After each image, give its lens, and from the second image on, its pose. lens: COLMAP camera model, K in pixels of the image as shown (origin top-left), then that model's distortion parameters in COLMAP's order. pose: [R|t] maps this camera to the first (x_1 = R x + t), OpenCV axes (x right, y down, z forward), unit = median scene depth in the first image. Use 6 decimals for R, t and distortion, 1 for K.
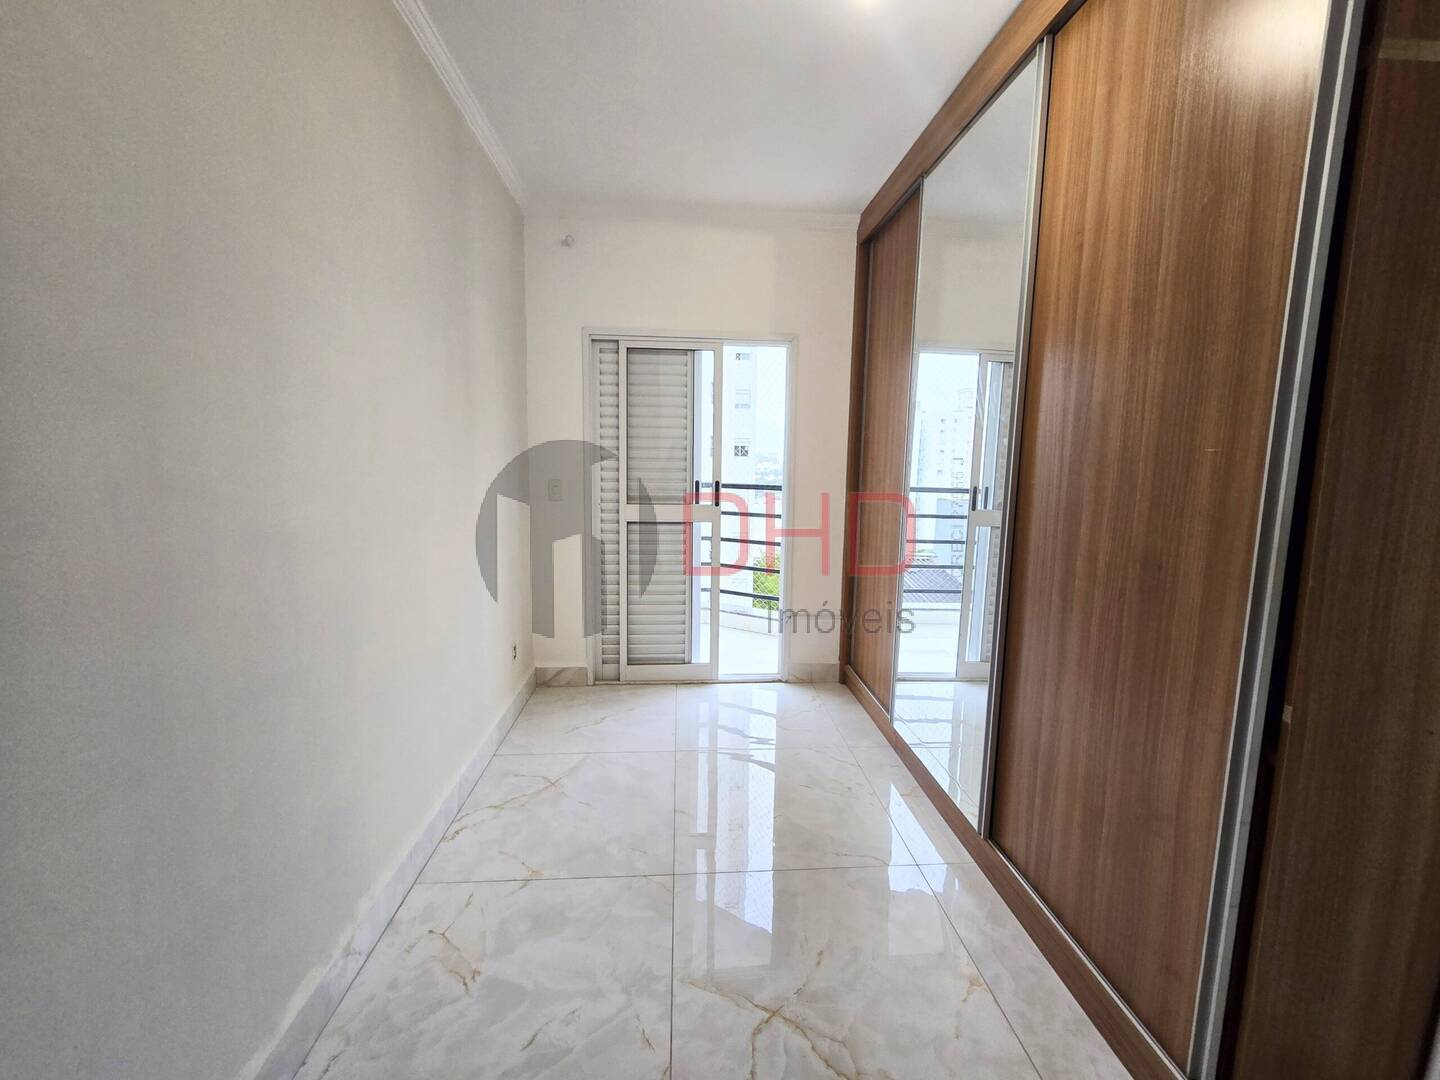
lens RADIAL K [[592.8, 0, 725.6], [0, 592.8, 525.1], [0, 0, 1]] dist [-0.003328, -0.000614]
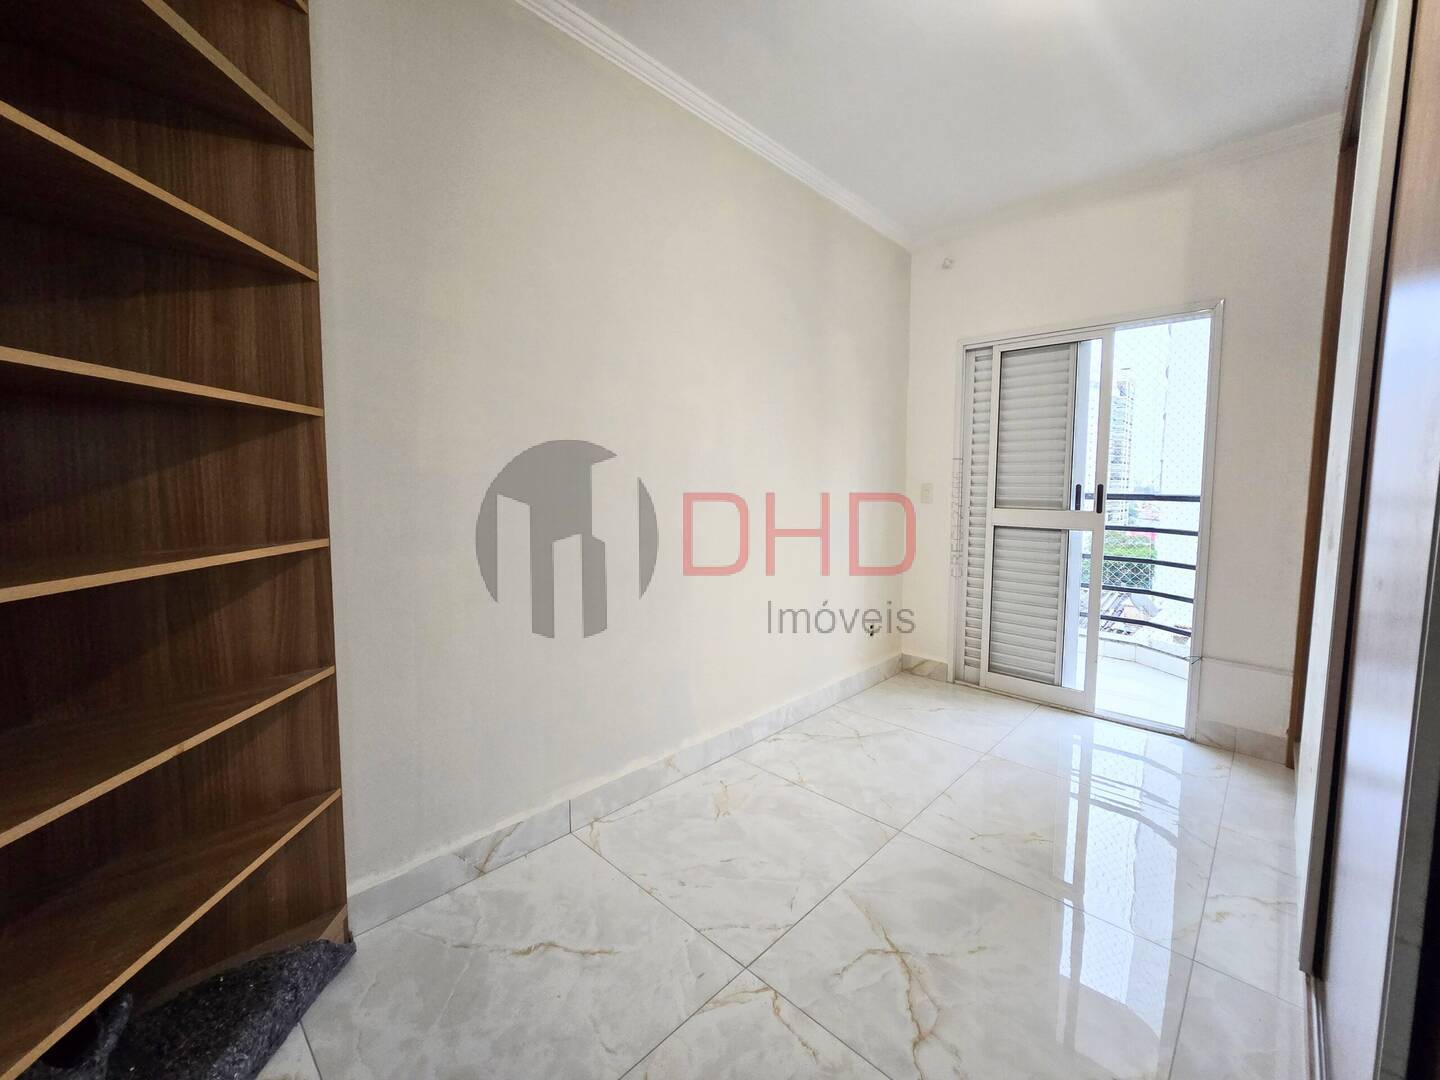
lens RADIAL K [[582.4, 0, 725.2], [0, 582.4, 526.2], [0, 0, 1]] dist [-0.001232, -0.000147]
pose [[0.674399, 0.048888, -0.736747, 0.246420], [-0.081245, 0.996660, -0.008235, 0.039337], [0.733884, 0.065411, 0.676118, 0.006922]]
